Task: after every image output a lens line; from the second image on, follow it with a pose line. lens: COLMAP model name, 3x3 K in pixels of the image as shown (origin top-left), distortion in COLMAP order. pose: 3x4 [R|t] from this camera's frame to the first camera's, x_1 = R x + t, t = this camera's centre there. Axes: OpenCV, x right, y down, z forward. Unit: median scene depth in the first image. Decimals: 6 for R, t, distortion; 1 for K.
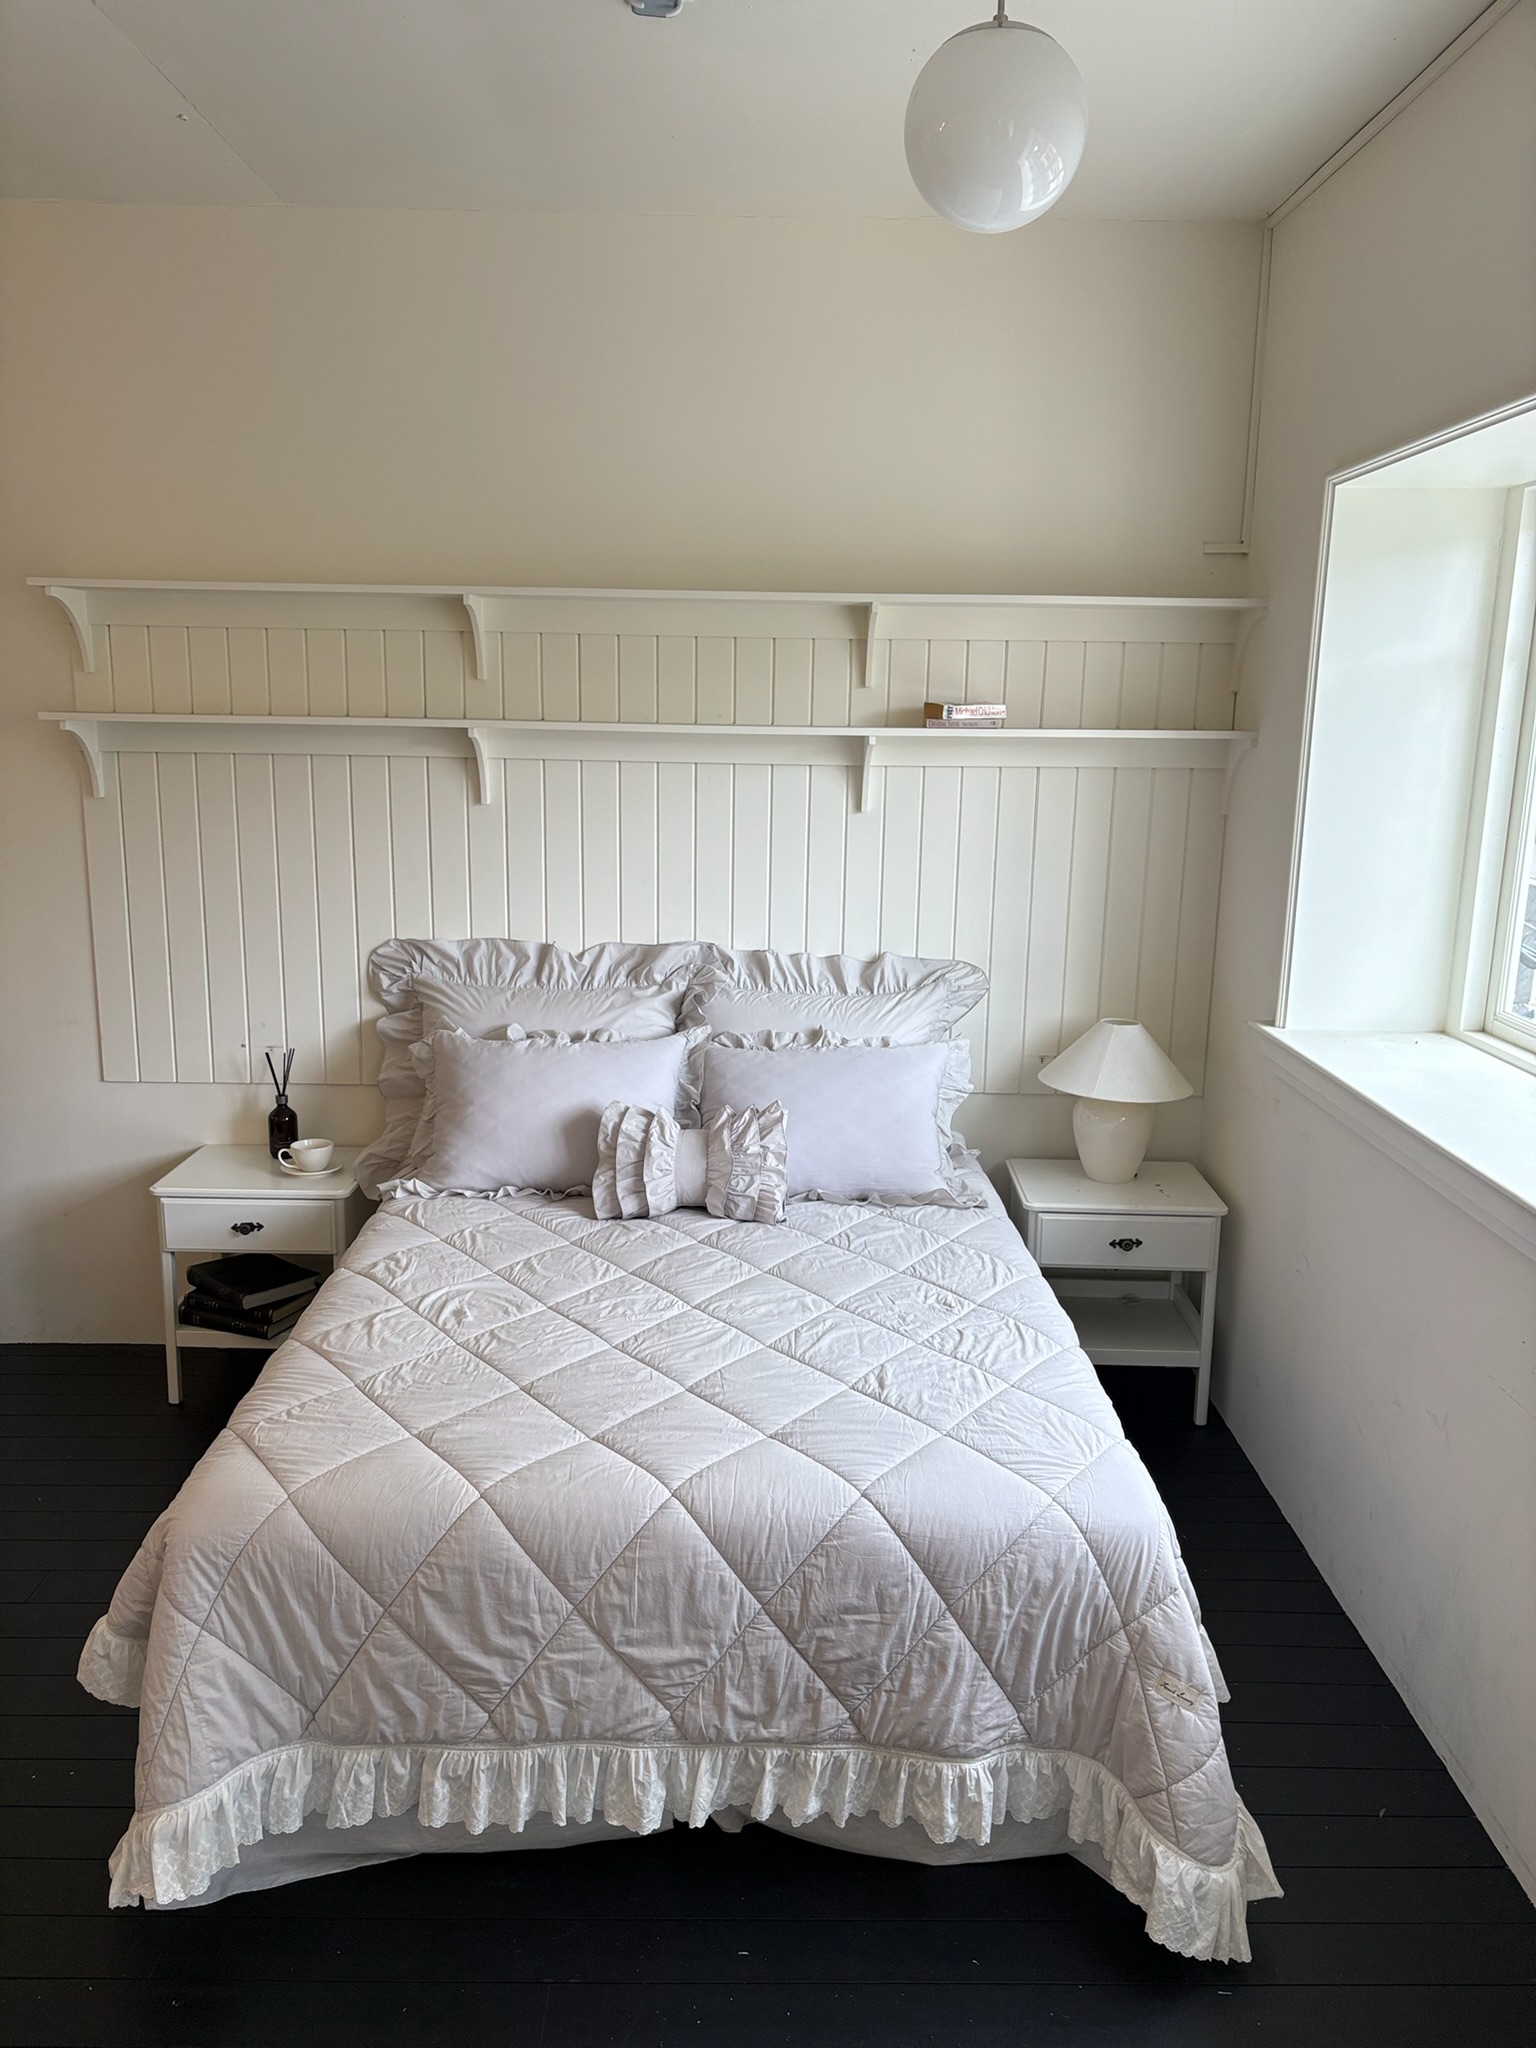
lens RADIAL K [[1534.7, 0, 756.2], [0, 1534.7, 1023.5], [0, 0, 1]] dist [0.037387, -0.100103]
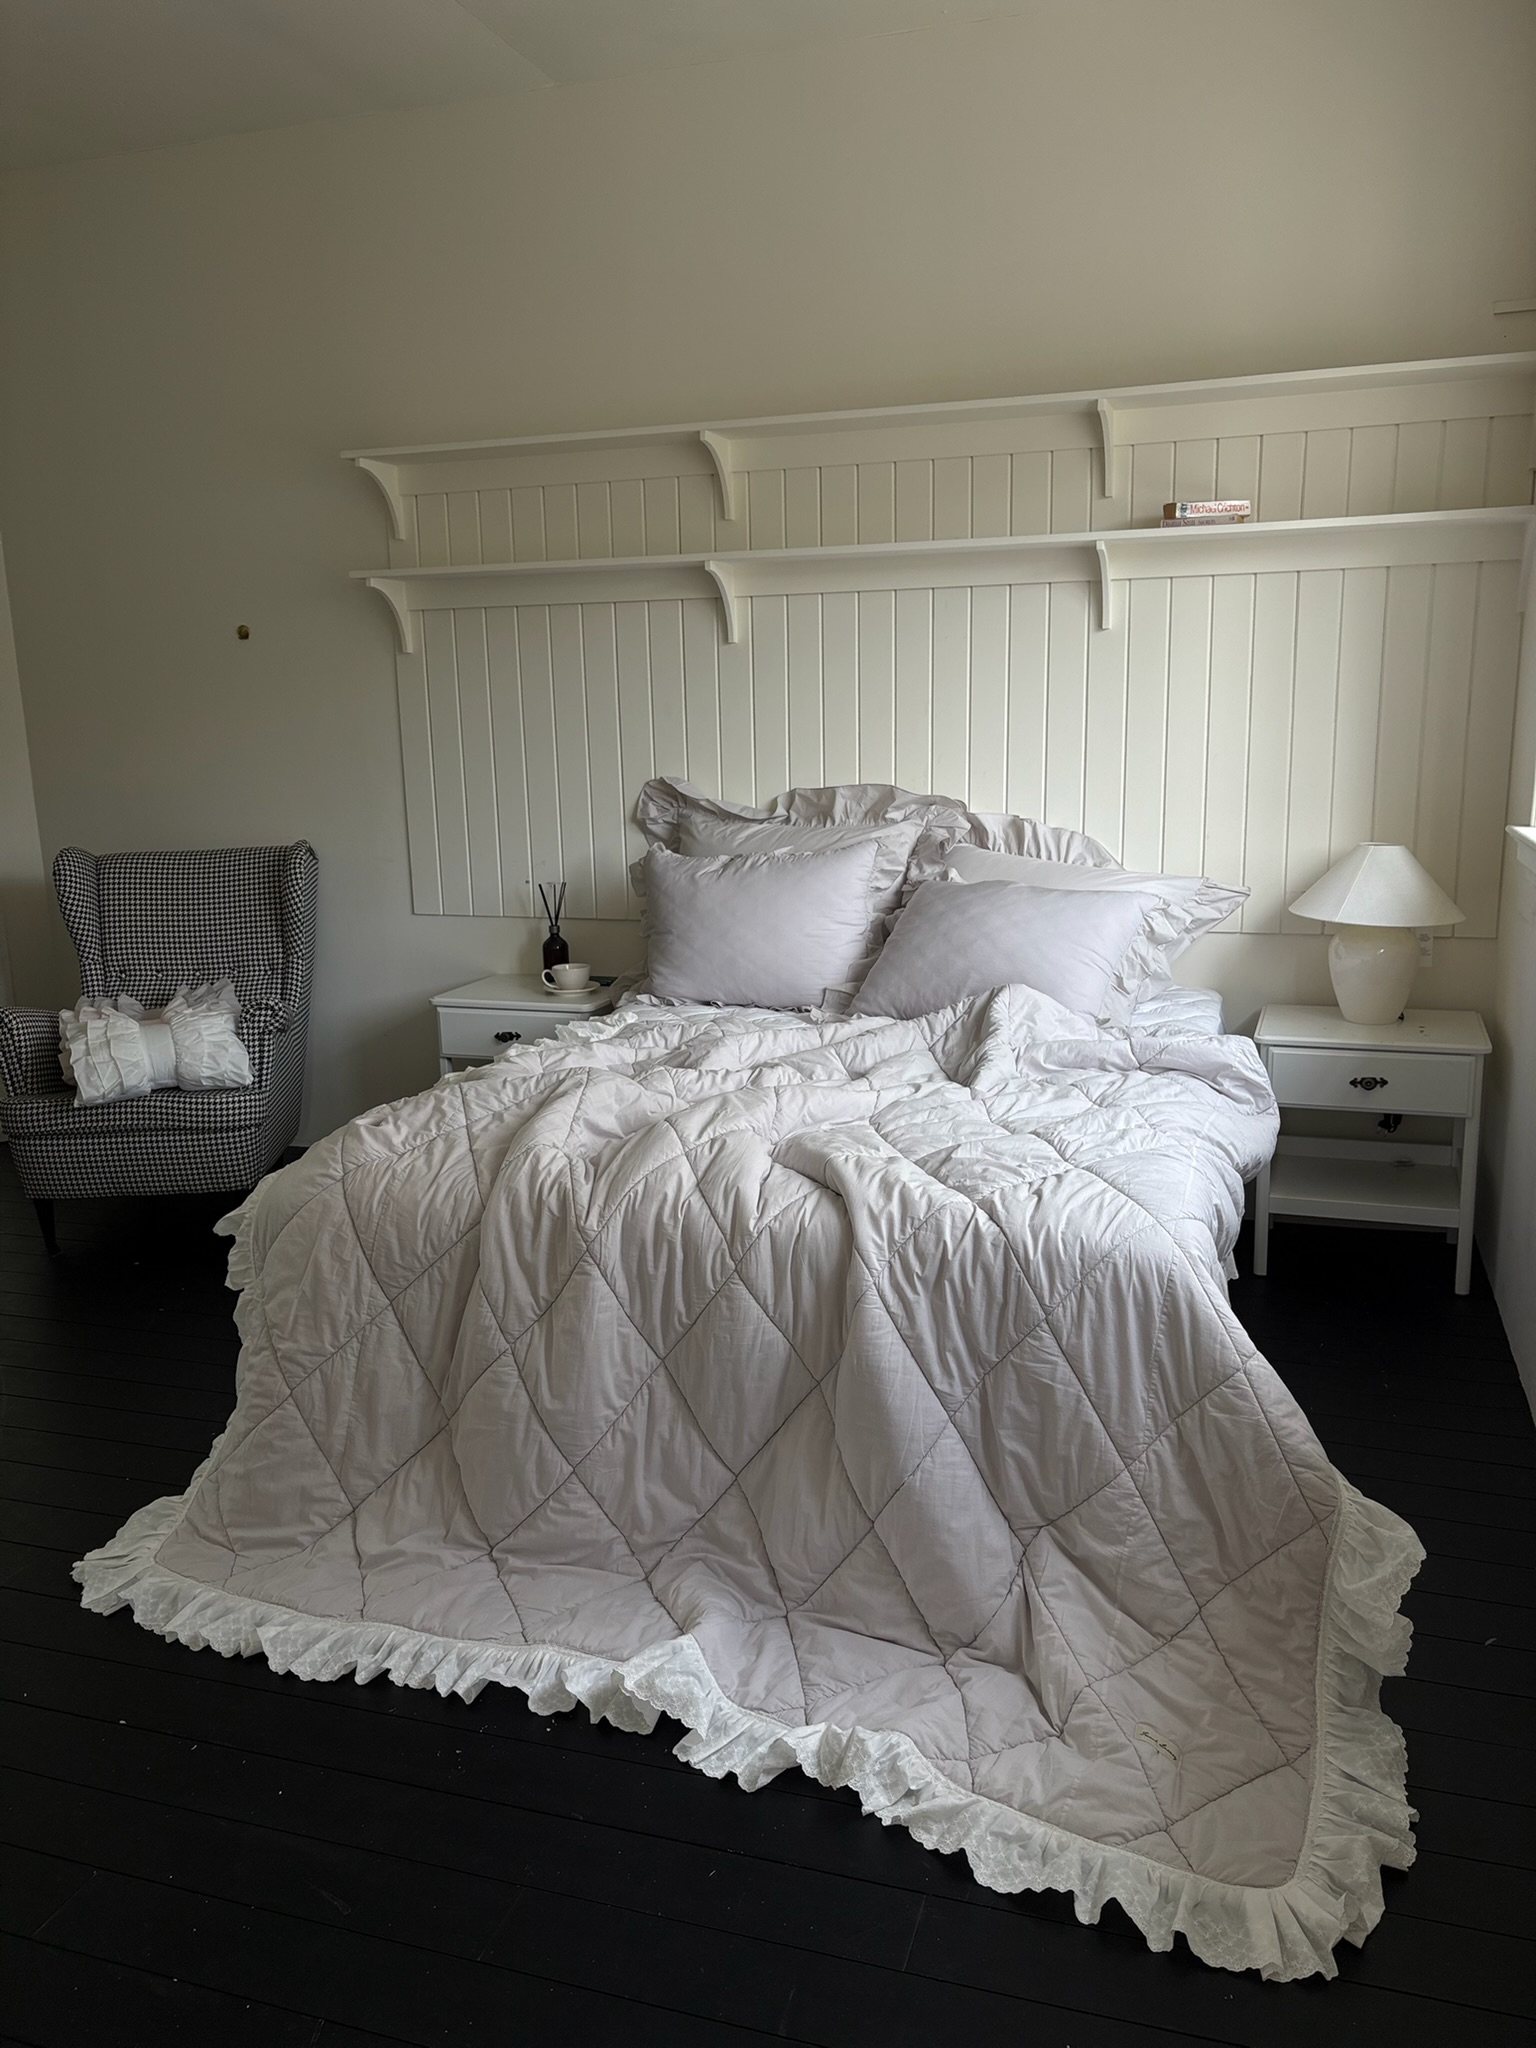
lens RADIAL K [[1534.7, 0, 756.2], [0, 1534.7, 1023.5], [0, 0, 1]] dist [0.037387, -0.100103]
pose [[0.946345, 0.028766, -0.321875, 0.314006], [-0.026473, 0.999583, 0.011498, 0.177561], [0.322072, -0.002360, 0.946712, 0.040183]]
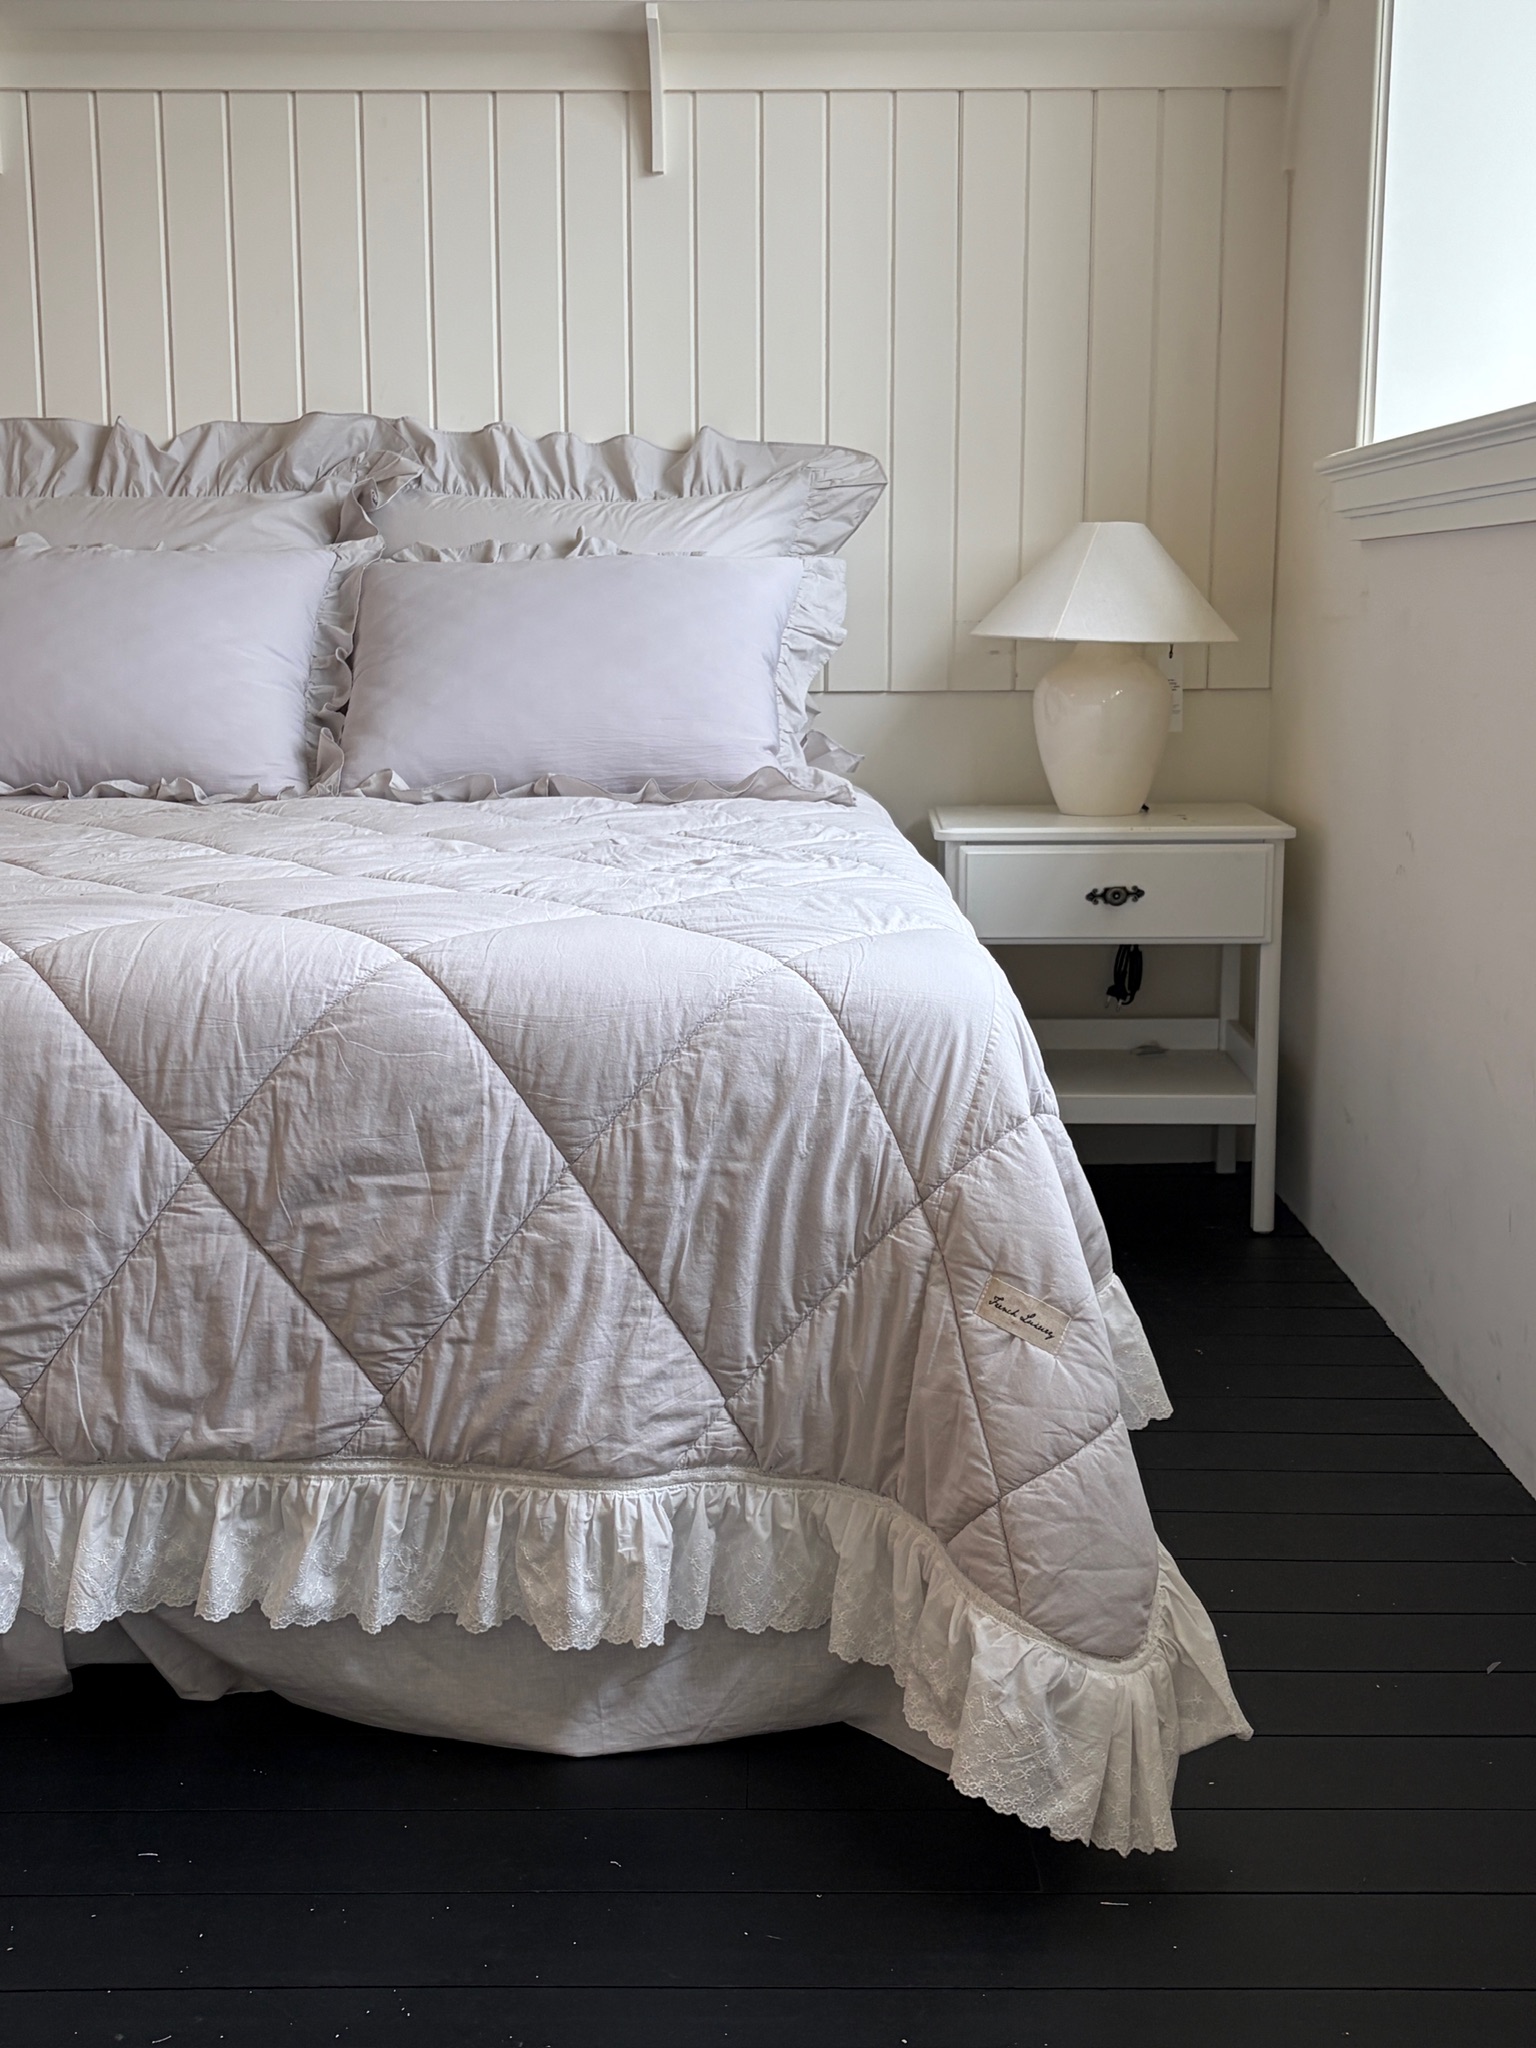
lens RADIAL K [[2360.9, 0, 768.0], [0, 2360.9, 1024.0], [0, 0, 1]] dist [0.226462, -1.043428]
pose [[0.999921, -0.012503, -0.001497, 0.188930], [0.012458, 0.999550, -0.027271, 0.351060], [0.001837, 0.027250, 0.999627, 0.223552]]
